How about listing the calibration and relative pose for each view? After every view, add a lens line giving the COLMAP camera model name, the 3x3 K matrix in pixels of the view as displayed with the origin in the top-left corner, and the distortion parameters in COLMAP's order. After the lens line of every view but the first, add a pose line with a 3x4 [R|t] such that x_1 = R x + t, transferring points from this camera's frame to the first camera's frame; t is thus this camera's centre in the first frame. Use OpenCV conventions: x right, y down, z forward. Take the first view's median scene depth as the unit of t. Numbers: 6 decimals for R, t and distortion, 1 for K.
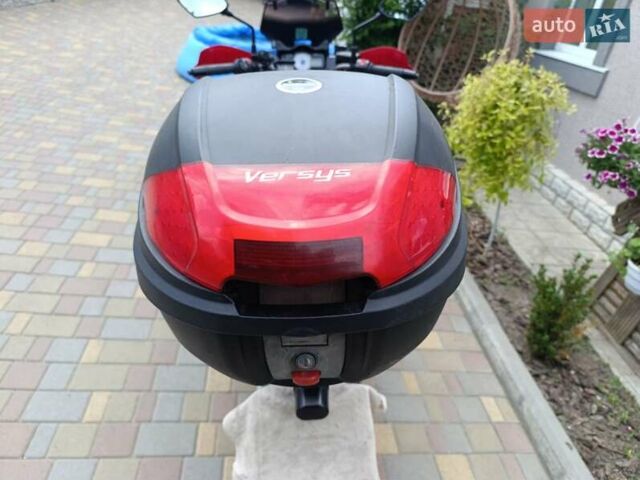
lens RADIAL K [[444.1, 0, 320.0], [0, 444.1, 240.0], [0, 0, 1]] dist [0.034052, -0.042451]
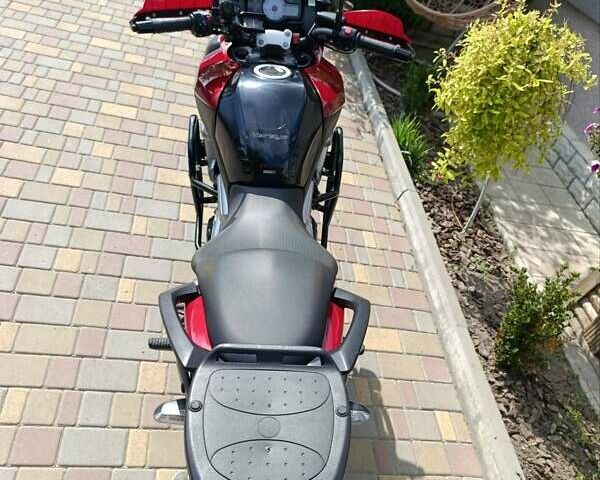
lens RADIAL K [[545.9, 0, 294.0], [0, 545.9, 238.2], [0, 0, 1]] dist [0.024564, -0.002236]
pose [[0.994935, 0.081414, 0.058951, -0.026074], [-0.090527, 0.980660, 0.173523, -0.154937], [-0.043684, -0.177981, 0.983064, -0.037572]]
